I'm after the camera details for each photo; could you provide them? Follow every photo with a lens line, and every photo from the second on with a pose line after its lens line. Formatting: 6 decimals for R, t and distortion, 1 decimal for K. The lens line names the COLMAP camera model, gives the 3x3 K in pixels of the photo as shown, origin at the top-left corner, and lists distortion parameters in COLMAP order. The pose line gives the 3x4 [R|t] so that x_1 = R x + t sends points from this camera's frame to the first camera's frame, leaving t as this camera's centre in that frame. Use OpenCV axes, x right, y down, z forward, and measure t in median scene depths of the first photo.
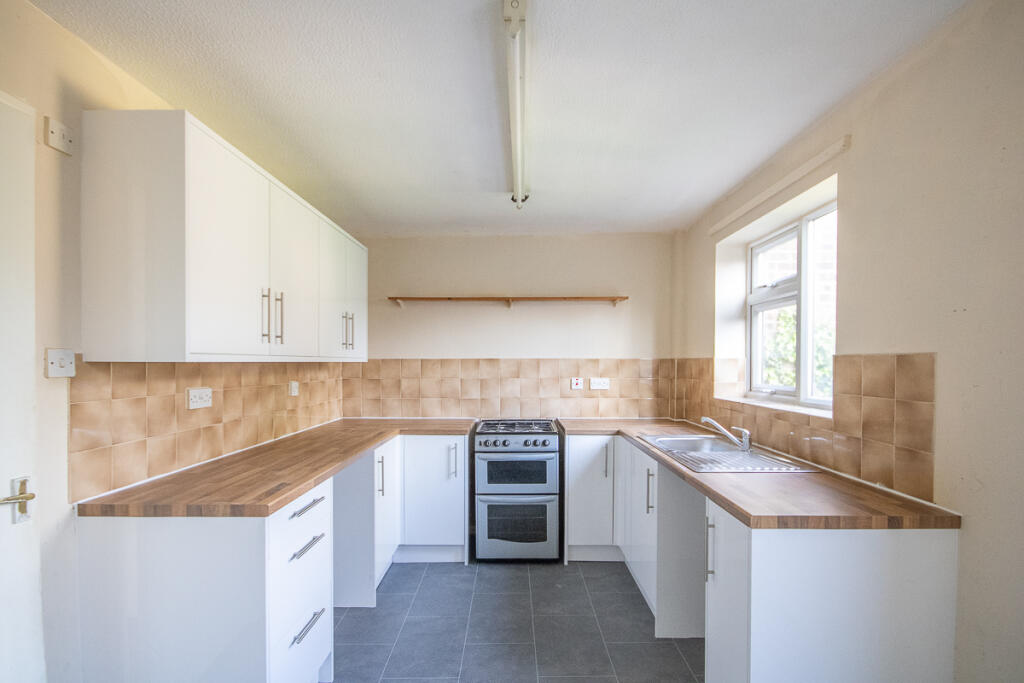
lens RADIAL K [[479.3, 0, 510.9], [0, 479.3, 367.2], [0, 0, 1]] dist [-0.002185, -0.000945]
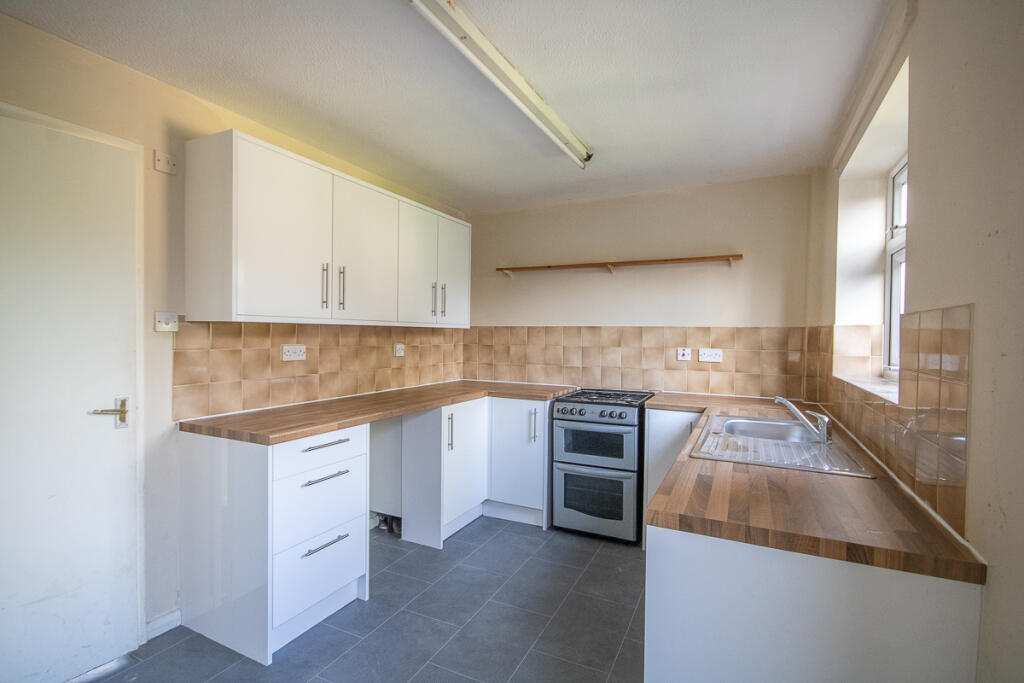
lens RADIAL K [[472.1, 0, 523.6], [0, 472.1, 340.3], [0, 0, 1]] dist [0.002771, -0.000024]
pose [[0.905014, 0.016384, -0.425065, 0.287508], [-0.016551, 0.999858, 0.003302, 0.011459], [0.425059, 0.004047, 0.905157, 0.081268]]
